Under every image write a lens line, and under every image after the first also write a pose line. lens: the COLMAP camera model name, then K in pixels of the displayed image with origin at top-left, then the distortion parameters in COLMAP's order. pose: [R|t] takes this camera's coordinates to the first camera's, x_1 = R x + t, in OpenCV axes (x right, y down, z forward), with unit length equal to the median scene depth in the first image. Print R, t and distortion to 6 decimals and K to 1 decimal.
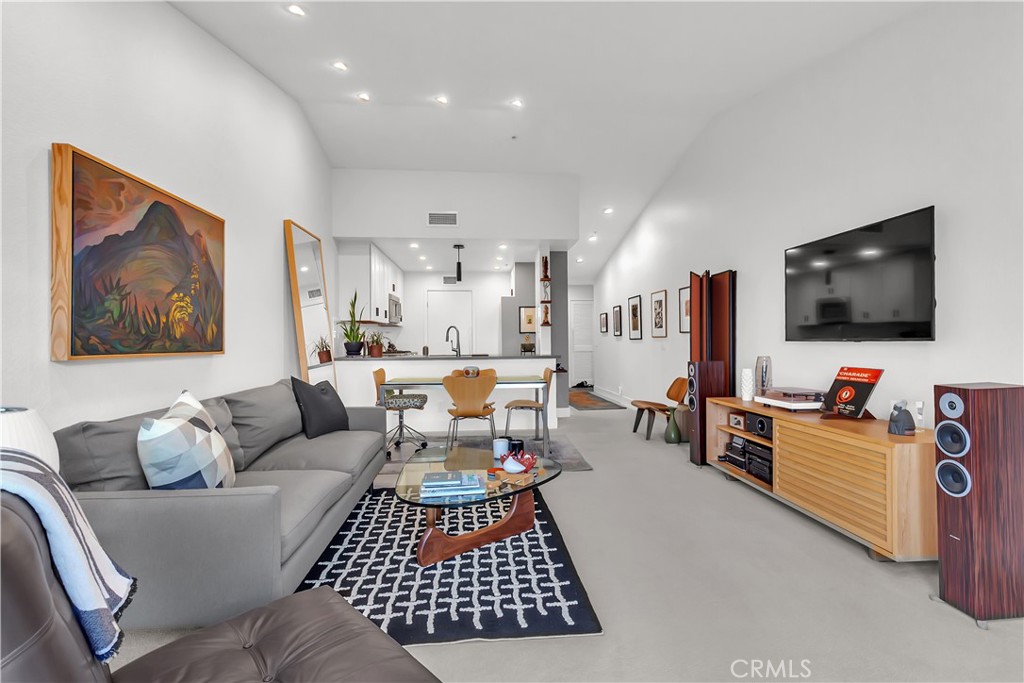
lens RADIAL K [[485.4, 0, 519.0], [0, 485.4, 338.6], [0, 0, 1]] dist [0.000741, 0.000039]
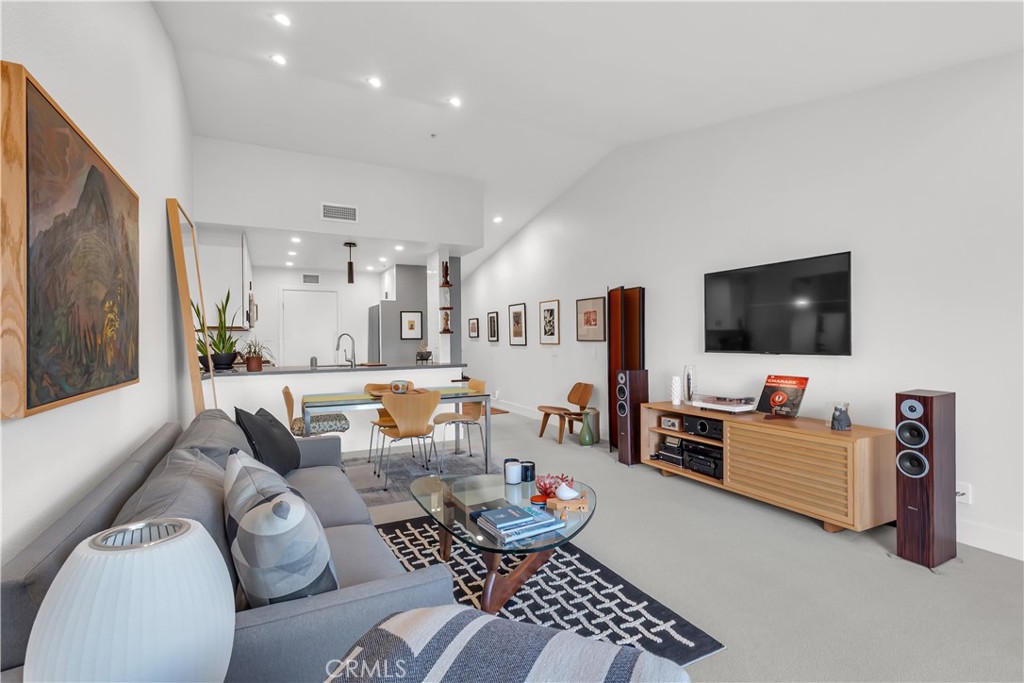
lens RADIAL K [[480.7, 0, 517.8], [0, 480.7, 338.1], [0, 0, 1]] dist [0.001585, 0.000794]
pose [[0.923159, -0.001204, 0.384417, -0.401488], [0.000999, 0.999999, 0.000733, -0.038093], [-0.384418, -0.000293, 0.923159, 0.134832]]
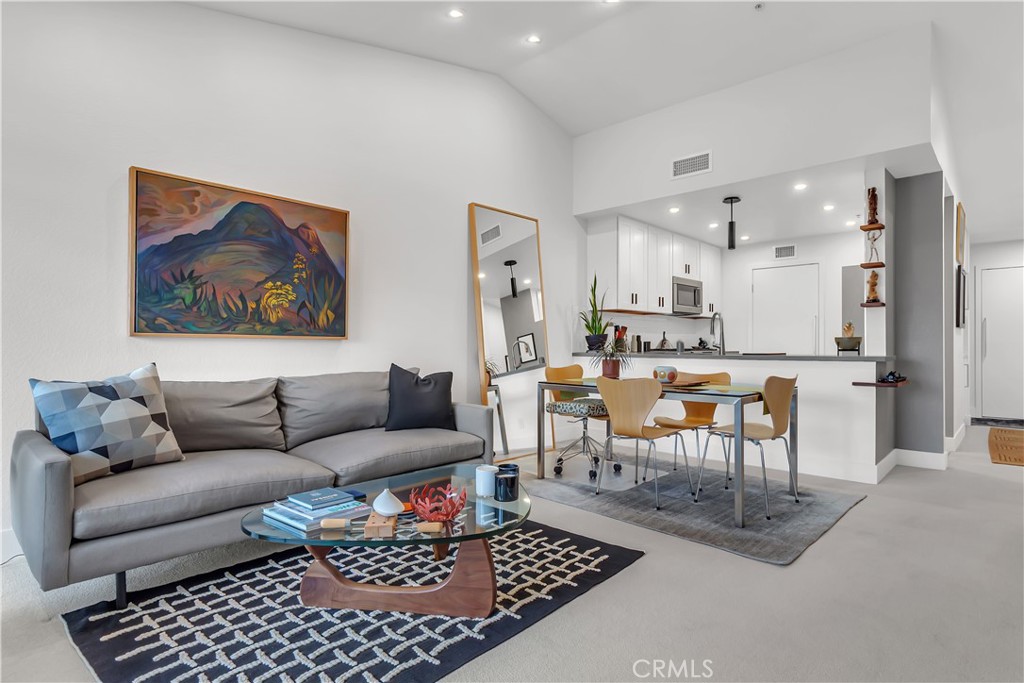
lens RADIAL K [[532.2, 0, 517.9], [0, 532.2, 343.6], [0, 0, 1]] dist [0.001885, 0.000147]
pose [[0.669710, 0.006692, -0.742593, 0.543636], [-0.003870, 0.999977, 0.005521, 0.036522], [0.742613, -0.000824, 0.669720, 0.561339]]
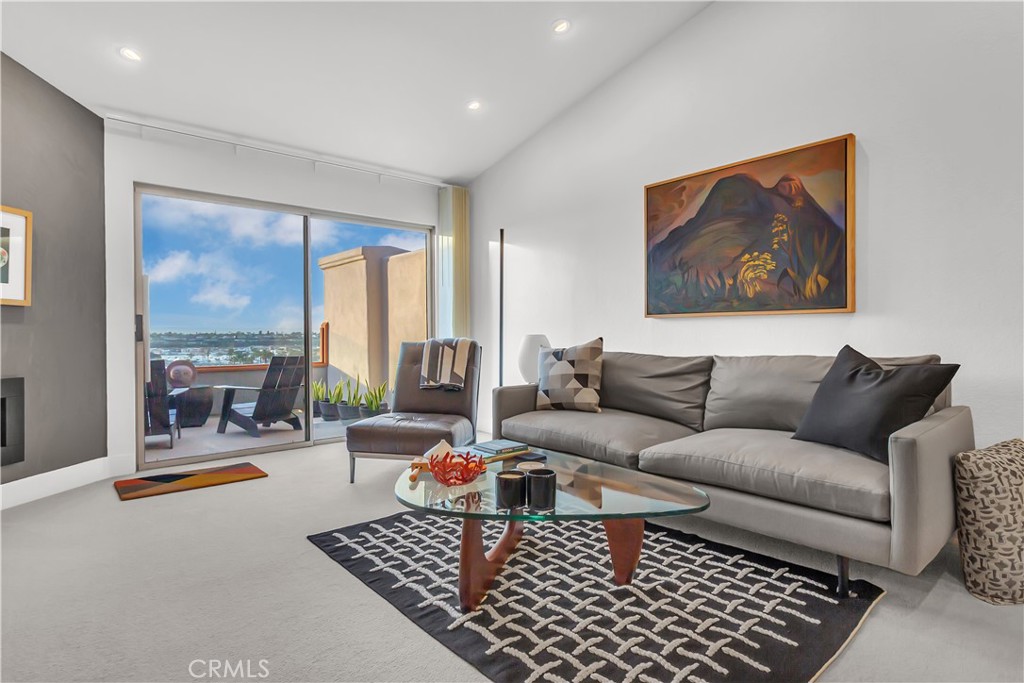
lens RADIAL K [[528.7, 0, 521.0], [0, 528.7, 337.5], [0, 0, 1]] dist [0.002380, -0.000013]
pose [[-0.807732, 0.014593, -0.589369, 0.324168], [0.013924, 0.999887, 0.005676, 0.066134], [0.589385, -0.003622, -0.807844, 1.512837]]
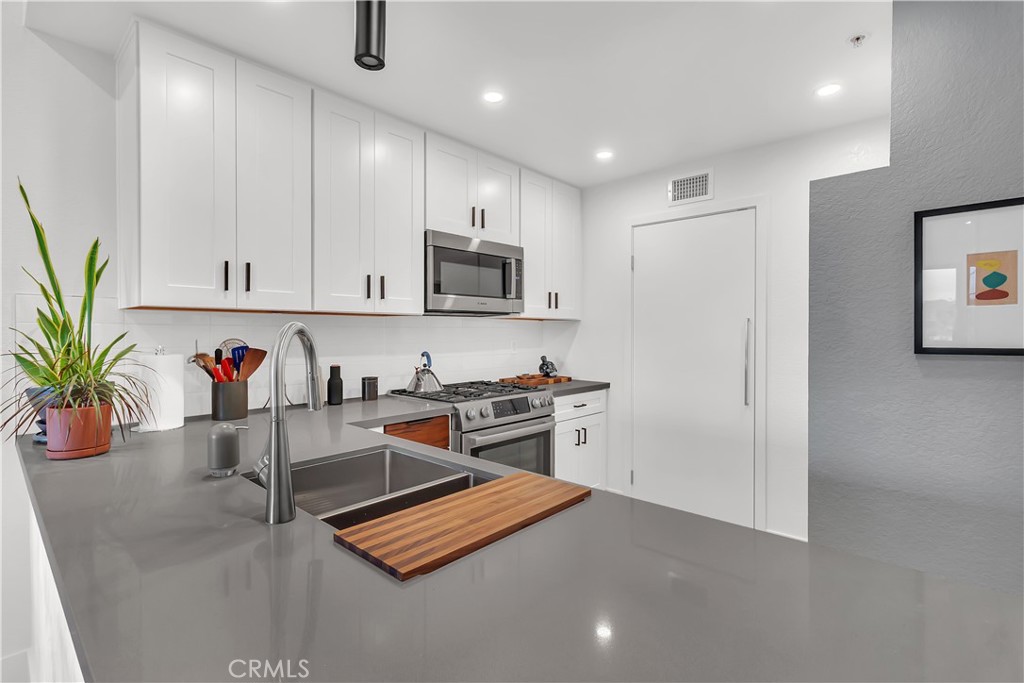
lens RADIAL K [[480.7, 0, 517.8], [0, 480.7, 338.1], [0, 0, 1]] dist [0.001585, 0.000794]
pose [[0.680370, 0.018464, -0.732636, 0.091634], [-0.003272, 0.999749, 0.022157, -0.055288], [0.732862, -0.012678, 0.680259, 2.053360]]
